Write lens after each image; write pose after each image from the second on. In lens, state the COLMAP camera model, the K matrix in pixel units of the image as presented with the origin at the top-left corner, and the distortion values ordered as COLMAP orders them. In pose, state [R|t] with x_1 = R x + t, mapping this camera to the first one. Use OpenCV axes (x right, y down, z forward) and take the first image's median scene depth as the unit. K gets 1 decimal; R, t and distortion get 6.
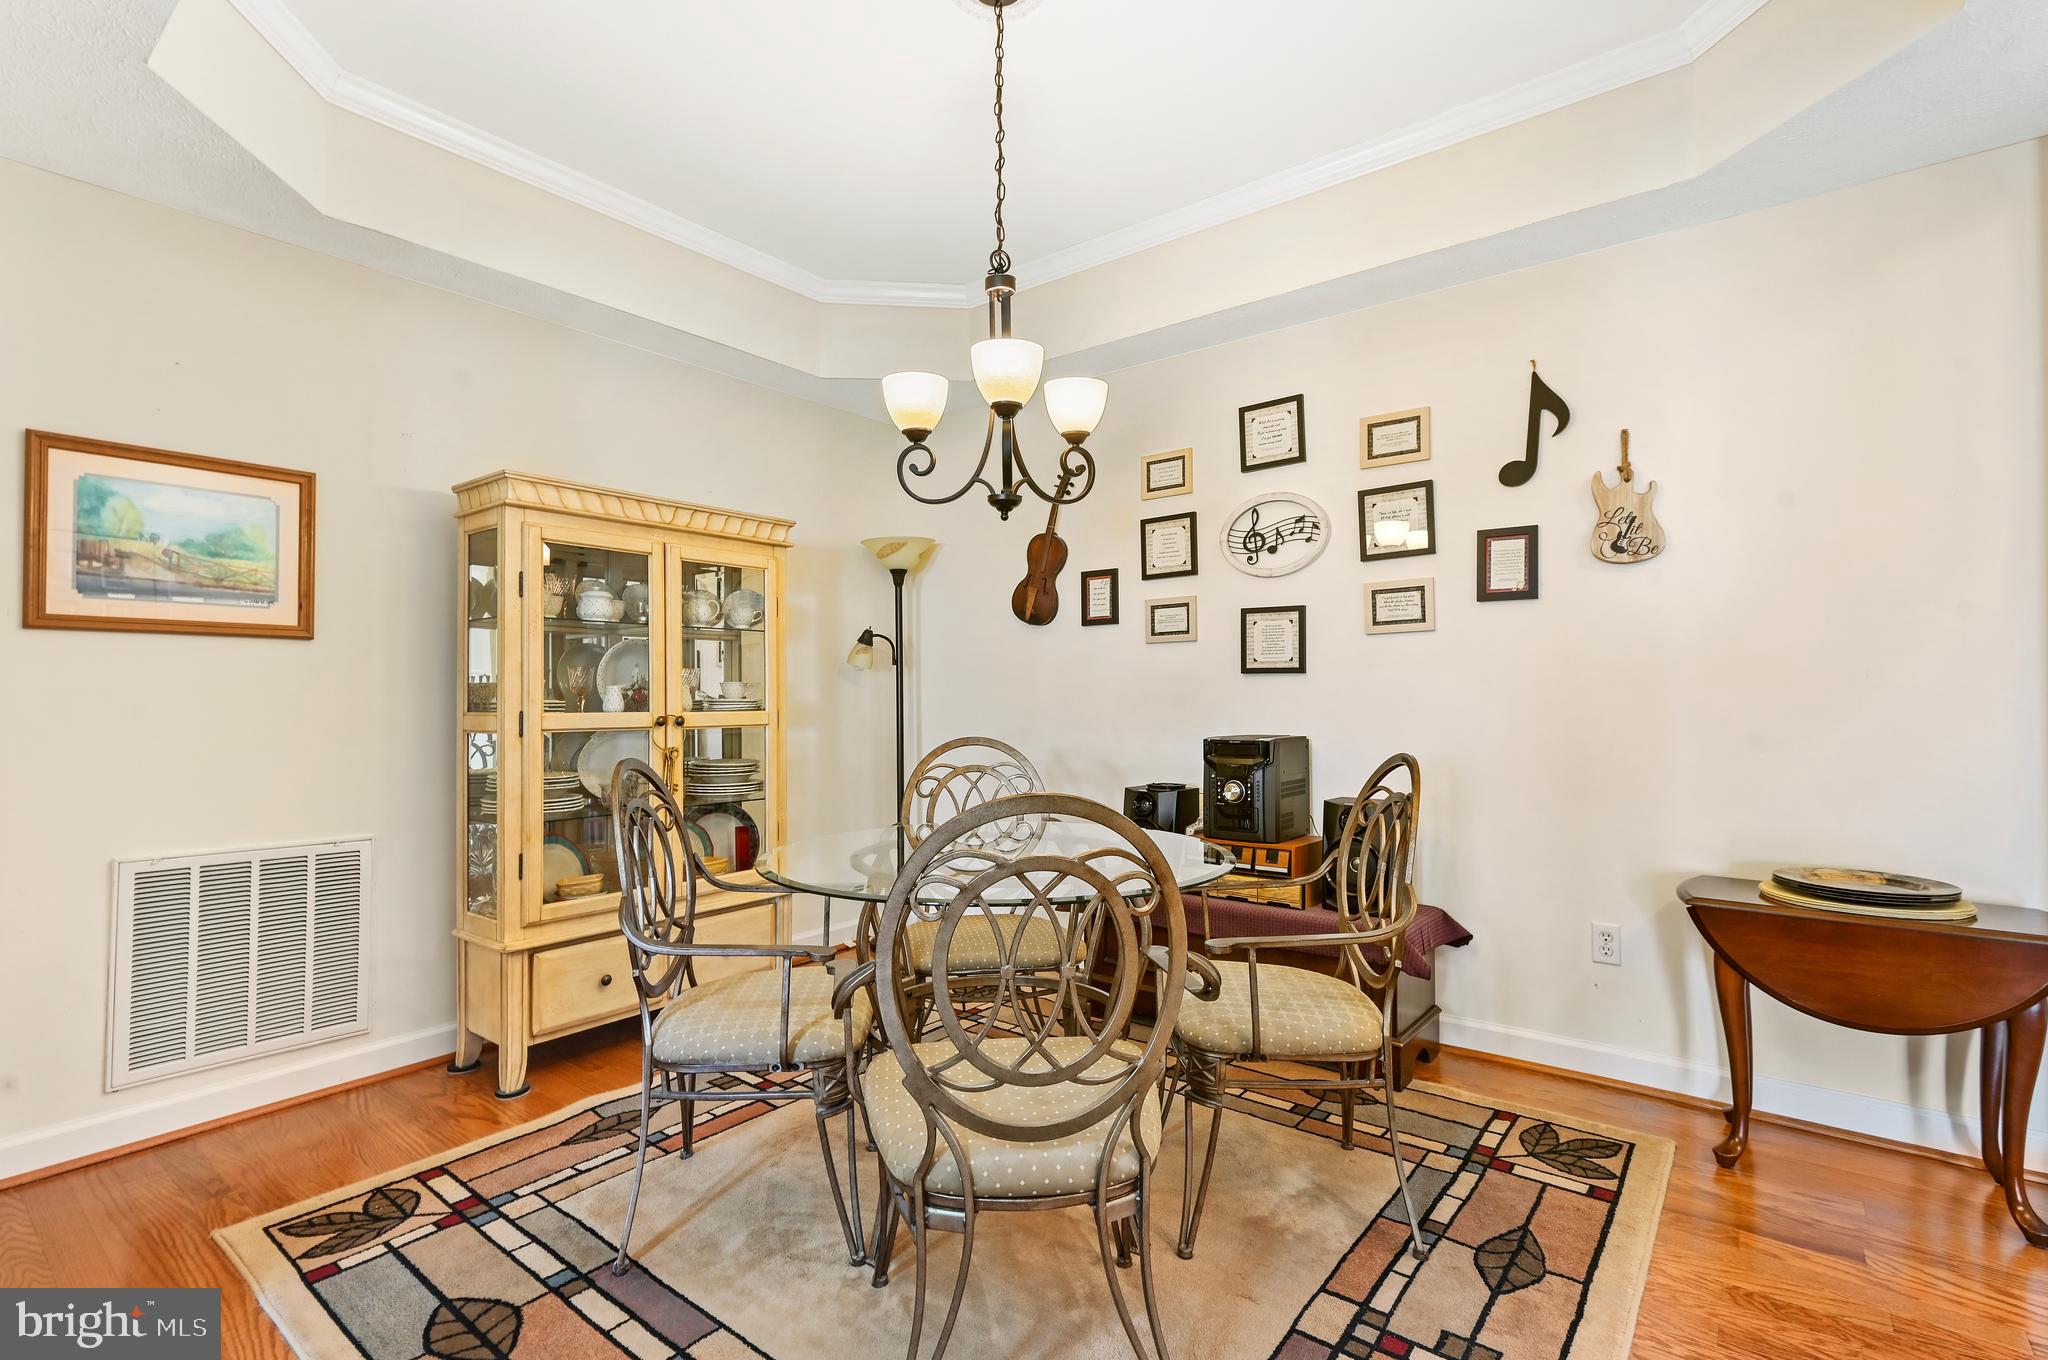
lens RADIAL K [[946.2, 0, 1022.5], [0, 946.2, 678.6], [0, 0, 1]] dist [0.000286, 0.000080]
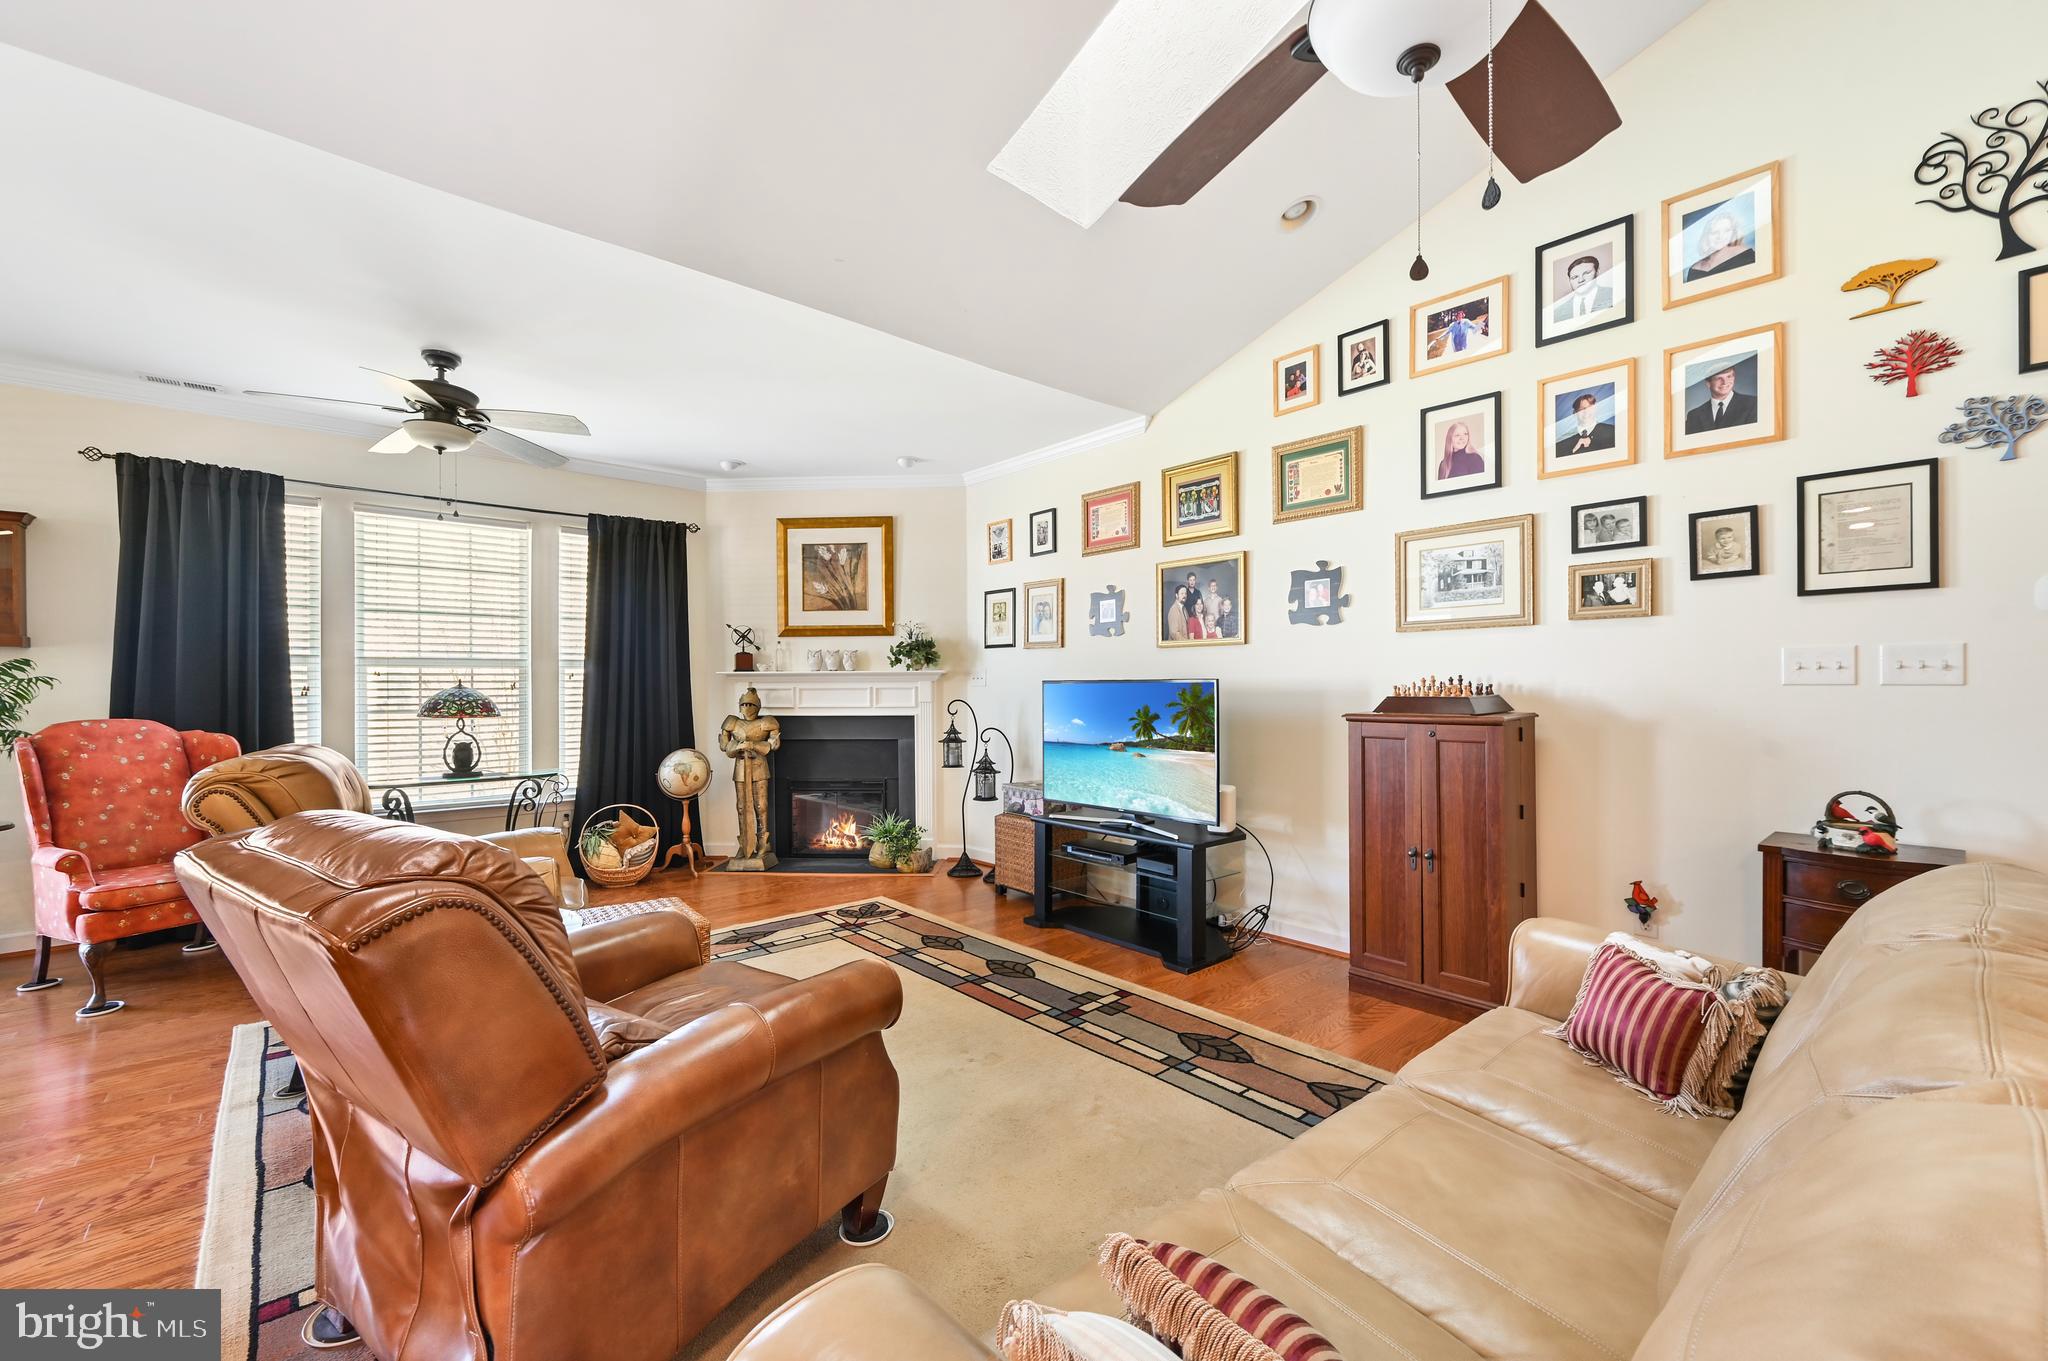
lens RADIAL K [[812.8, 0, 1019.9], [0, 812.8, 672.3], [0, 0, 1]] dist [0.000767, 0.000203]
pose [[-0.175547, -0.002511, -0.984468, 0.975084], [0.010560, 0.999934, -0.004433, 0.072296], [0.984414, -0.011174, -0.175509, 1.670390]]
